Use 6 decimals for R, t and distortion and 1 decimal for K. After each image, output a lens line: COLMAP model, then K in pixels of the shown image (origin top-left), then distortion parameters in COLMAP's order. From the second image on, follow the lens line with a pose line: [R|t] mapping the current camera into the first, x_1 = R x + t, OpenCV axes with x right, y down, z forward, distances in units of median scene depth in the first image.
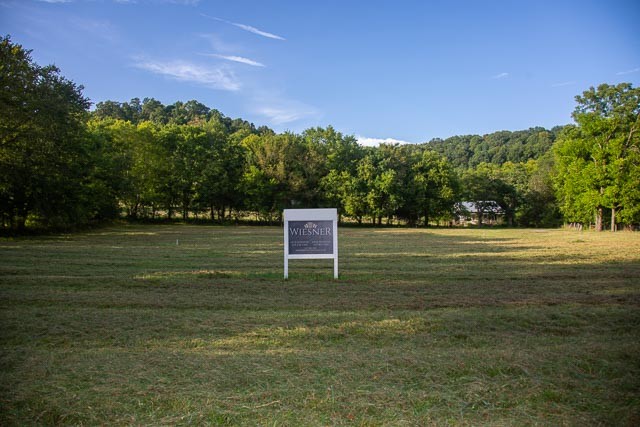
lens RADIAL K [[445.3, 0, 327.1], [0, 445.3, 213.6], [0, 0, 1]] dist [-0.123860, 0.068956]
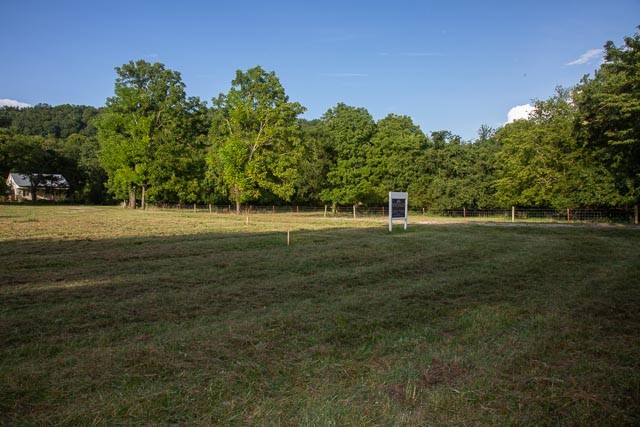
lens RADIAL K [[440.4, 0, 321.4], [0, 440.4, 213.8], [0, 0, 1]] dist [-0.127824, 0.079383]
pose [[0.693031, -0.002127, 0.720905, 0.168813], [-0.035065, 0.998713, 0.036655, 0.000683], [-0.720055, -0.050682, 0.692064, -0.002696]]
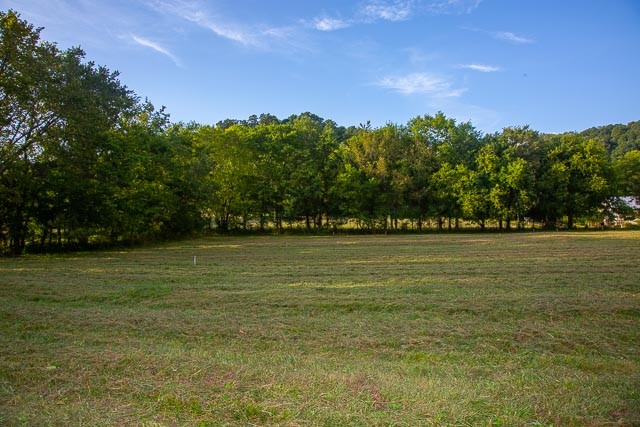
lens RADIAL K [[442.5, 0, 323.5], [0, 442.5, 212.2], [0, 0, 1]] dist [-0.114593, 0.069537]
pose [[0.959720, -0.039682, -0.278143, 0.018295], [0.033125, 0.999052, -0.028237, 0.006478], [0.279000, 0.017886, 0.960125, 0.159612]]
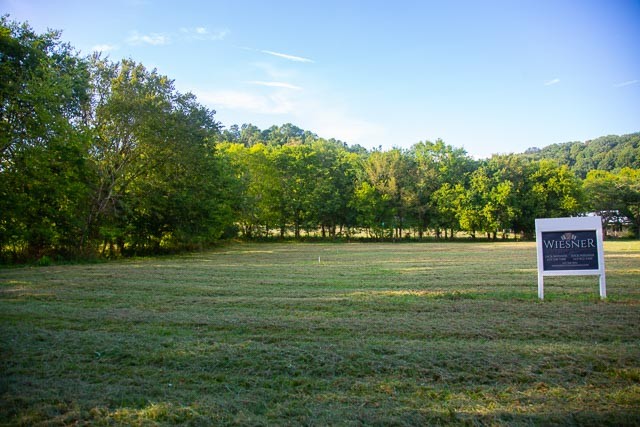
lens RADIAL K [[440.4, 0, 321.4], [0, 440.4, 213.8], [0, 0, 1]] dist [-0.127824, 0.079383]
pose [[0.976912, -0.029052, -0.211656, -0.050846], [0.020981, 0.998968, -0.040278, 0.000829], [0.212608, 0.034908, 0.976514, 0.014485]]
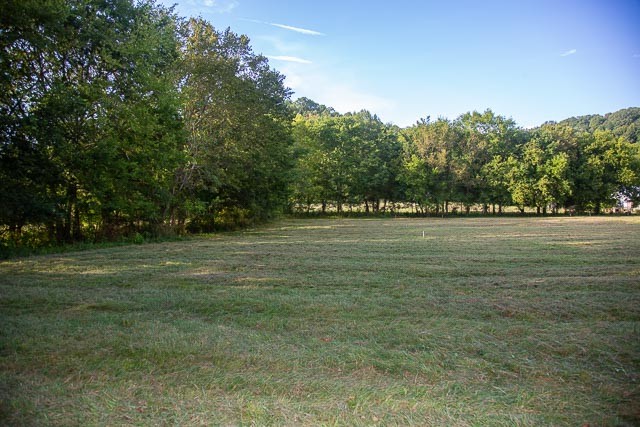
lens RADIAL K [[442.5, 0, 323.5], [0, 442.5, 212.2], [0, 0, 1]] dist [-0.114593, 0.069537]
pose [[0.974306, -0.023650, -0.223984, -0.137019], [0.026525, 0.999600, 0.009837, 0.001433], [0.223662, -0.015525, 0.974543, 0.027090]]
